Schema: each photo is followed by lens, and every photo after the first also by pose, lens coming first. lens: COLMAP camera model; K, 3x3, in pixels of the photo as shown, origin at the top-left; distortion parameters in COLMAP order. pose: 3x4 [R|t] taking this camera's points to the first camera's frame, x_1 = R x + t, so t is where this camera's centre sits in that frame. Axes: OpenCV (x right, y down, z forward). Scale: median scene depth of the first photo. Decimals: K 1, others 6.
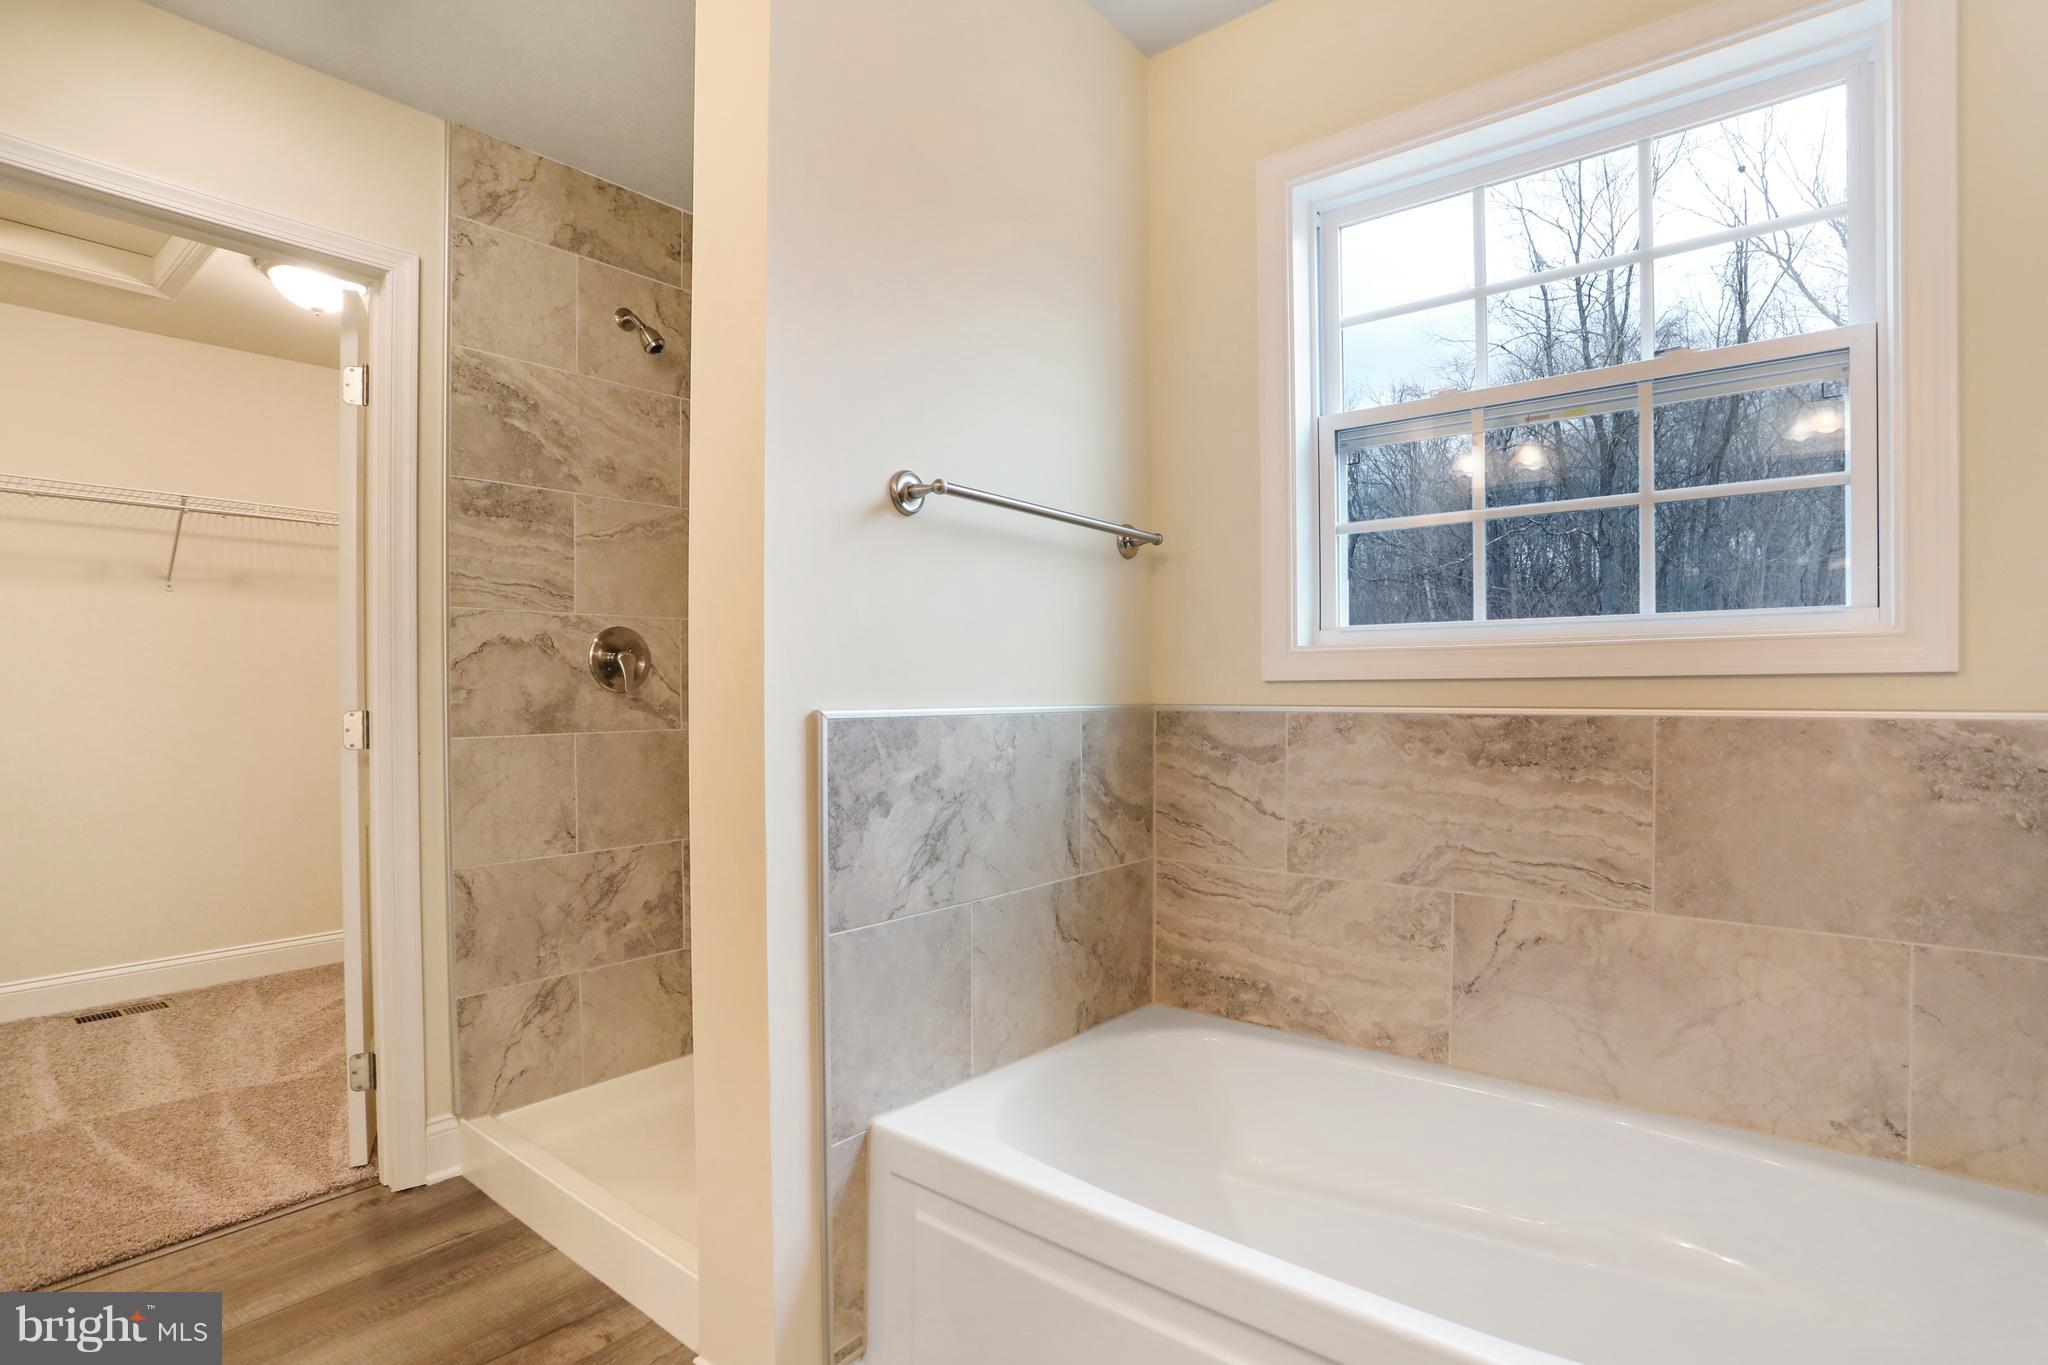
lens RADIAL K [[1020.2, 0, 1018.4], [0, 1020.2, 673.1], [0, 0, 1]] dist [-0.044816, 0.011460]
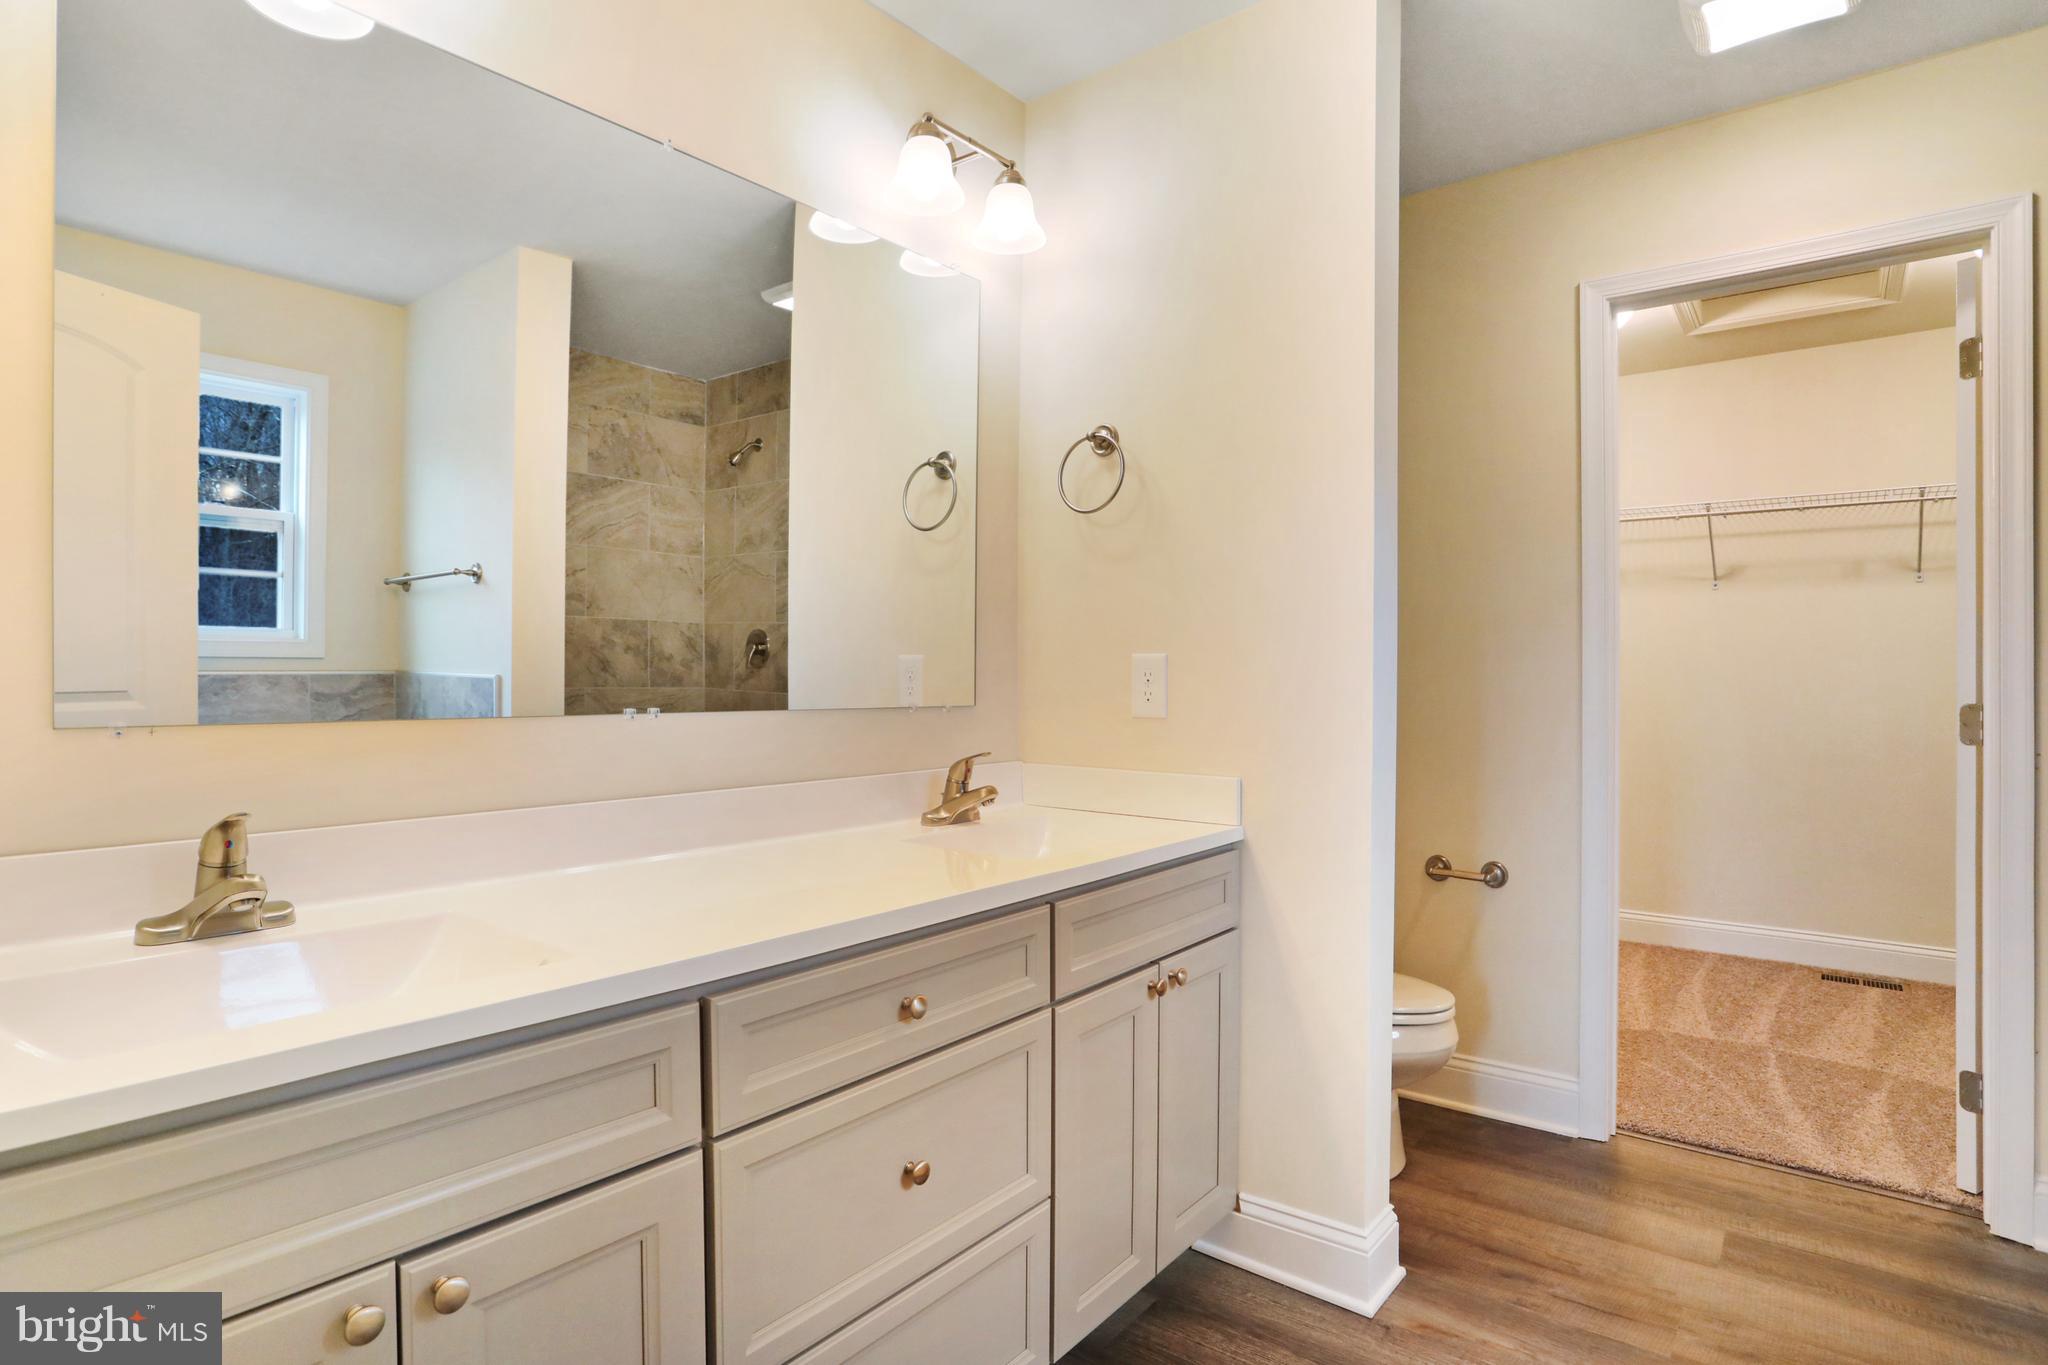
lens RADIAL K [[1098.4, 0, 1010.8], [0, 1098.4, 670.2], [0, 0, 1]] dist [0.003932, 0.000515]
pose [[0.031130, 0.011913, -0.999444, 0.345388], [-0.003102, 0.999925, 0.011822, -0.005106], [0.999511, 0.002732, 0.031164, 0.065475]]
